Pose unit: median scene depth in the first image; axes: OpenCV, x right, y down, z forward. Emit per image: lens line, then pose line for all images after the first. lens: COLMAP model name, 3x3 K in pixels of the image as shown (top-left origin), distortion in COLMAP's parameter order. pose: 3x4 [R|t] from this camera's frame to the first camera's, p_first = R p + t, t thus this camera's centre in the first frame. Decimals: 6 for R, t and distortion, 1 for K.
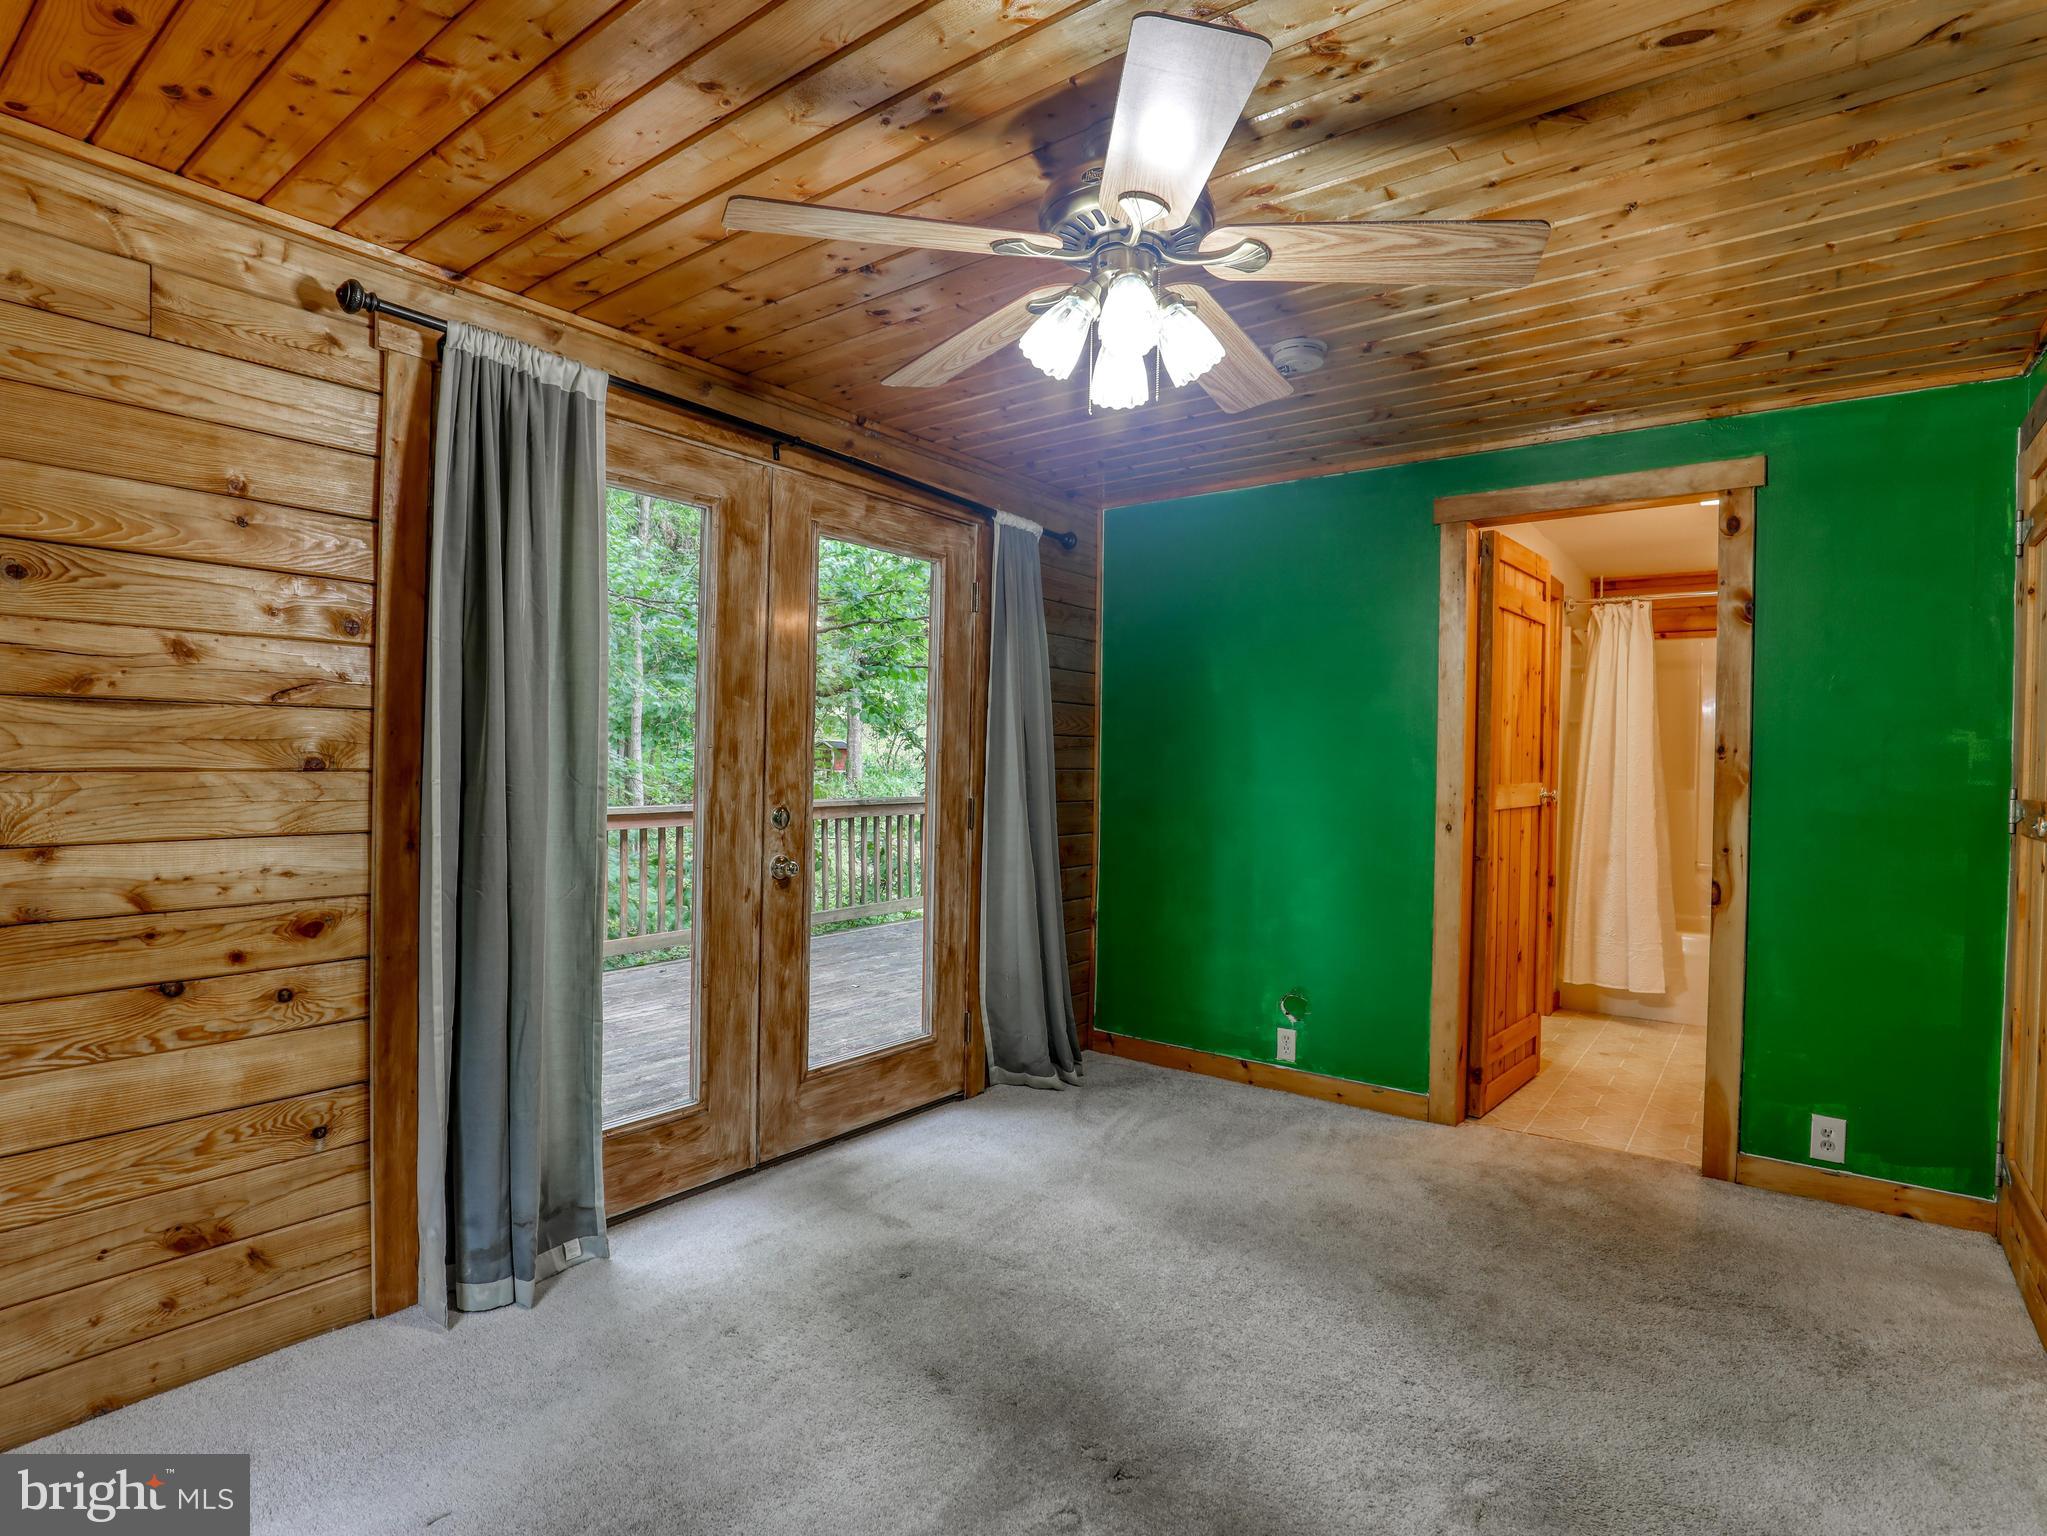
lens RADIAL K [[1064.7, 0, 1036.6], [0, 1064.7, 763.9], [0, 0, 1]] dist [-0.037341, 0.006600]
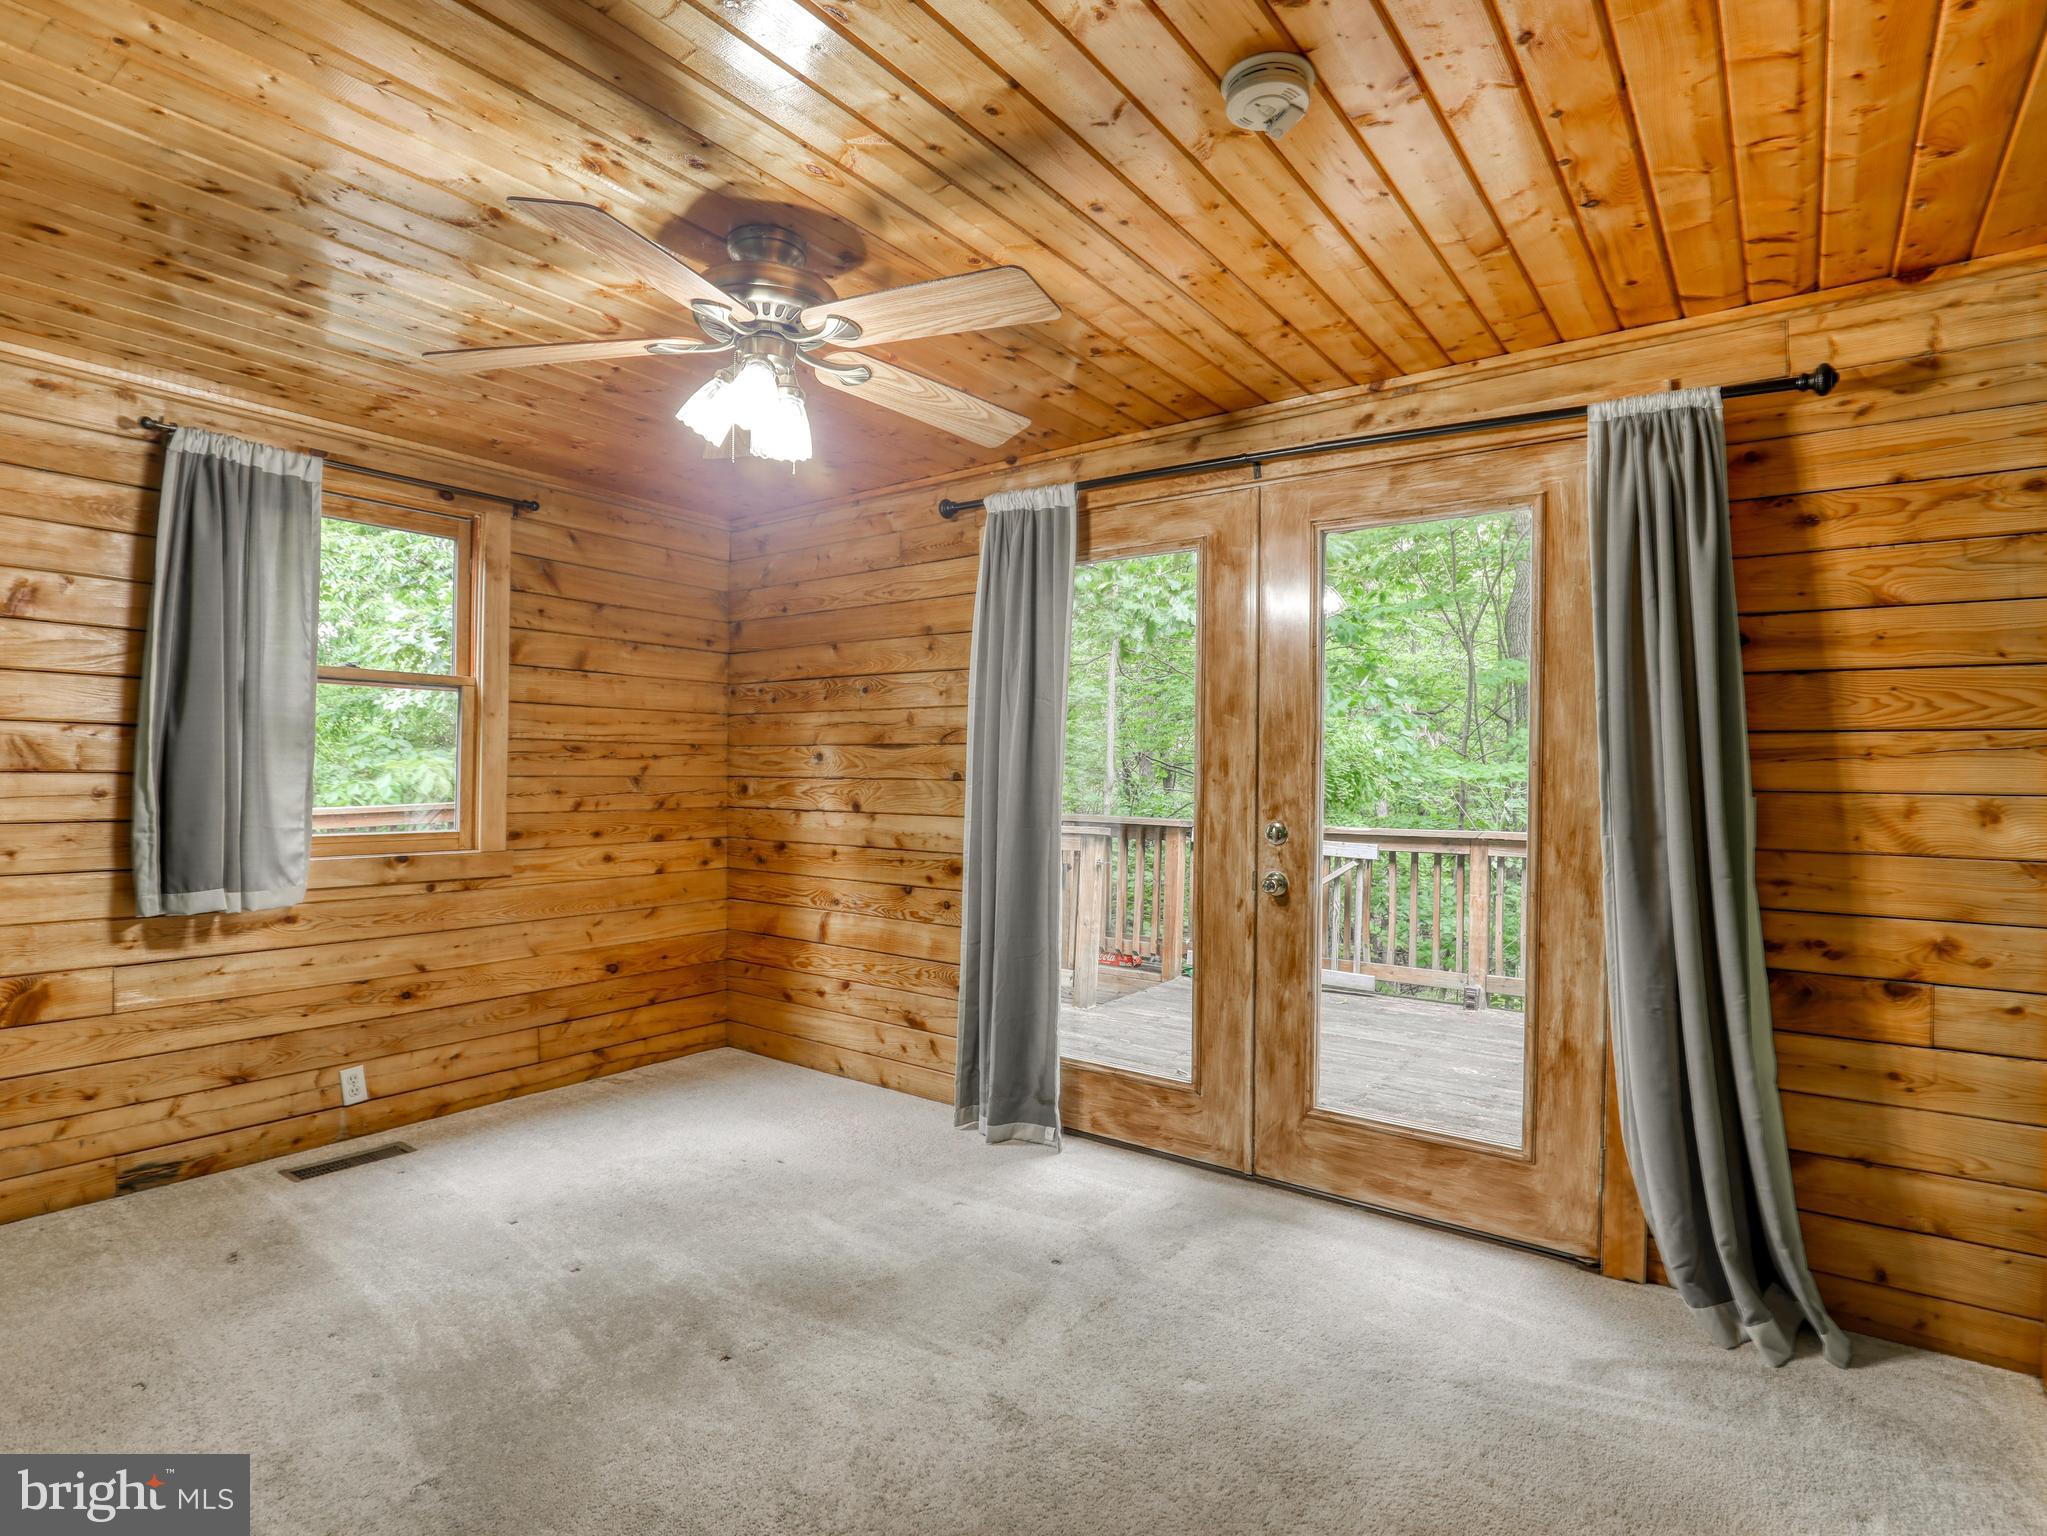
lens RADIAL K [[1064.7, 0, 1031.8], [0, 1064.7, 761.6], [0, 0, 1]] dist [-0.037341, 0.006600]
pose [[-0.006637, -0.022861, -0.999717, 0.771981], [-0.014306, 0.999638, -0.022765, 0.009948], [0.999876, 0.014151, -0.006962, 0.803021]]
